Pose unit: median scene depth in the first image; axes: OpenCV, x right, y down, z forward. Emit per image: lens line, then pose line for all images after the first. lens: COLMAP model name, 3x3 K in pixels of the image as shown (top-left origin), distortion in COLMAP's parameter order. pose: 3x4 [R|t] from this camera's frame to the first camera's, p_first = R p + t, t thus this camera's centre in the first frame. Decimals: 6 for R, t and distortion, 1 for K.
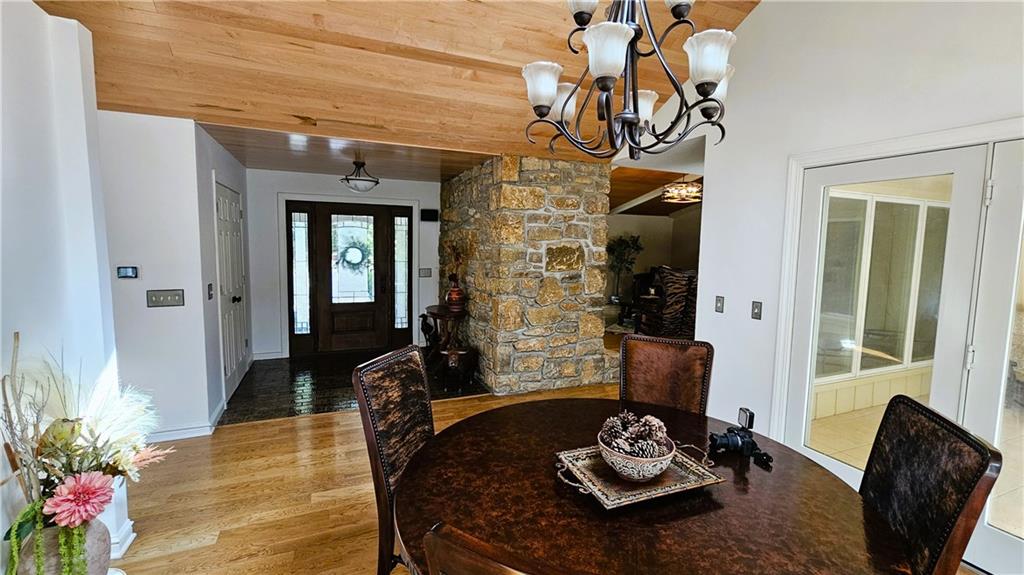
lens RADIAL K [[429.4, 0, 509.7], [0, 429.4, 285.4], [0, 0, 1]] dist [0.000434, 0.000334]
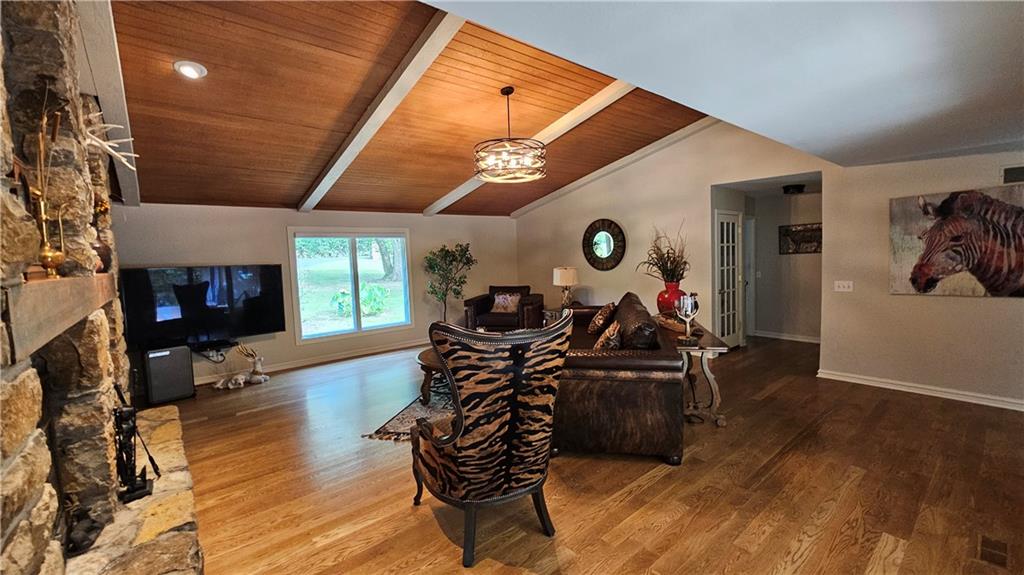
lens RADIAL K [[429.4, 0, 511.3], [0, 429.4, 287.4], [0, 0, 1]] dist [0.000434, 0.000334]
pose [[0.949282, -0.067849, 0.307019, 0.148456], [0.075146, 0.997100, -0.011996, -0.031017], [-0.305315, 0.034459, 0.951628, 0.316099]]
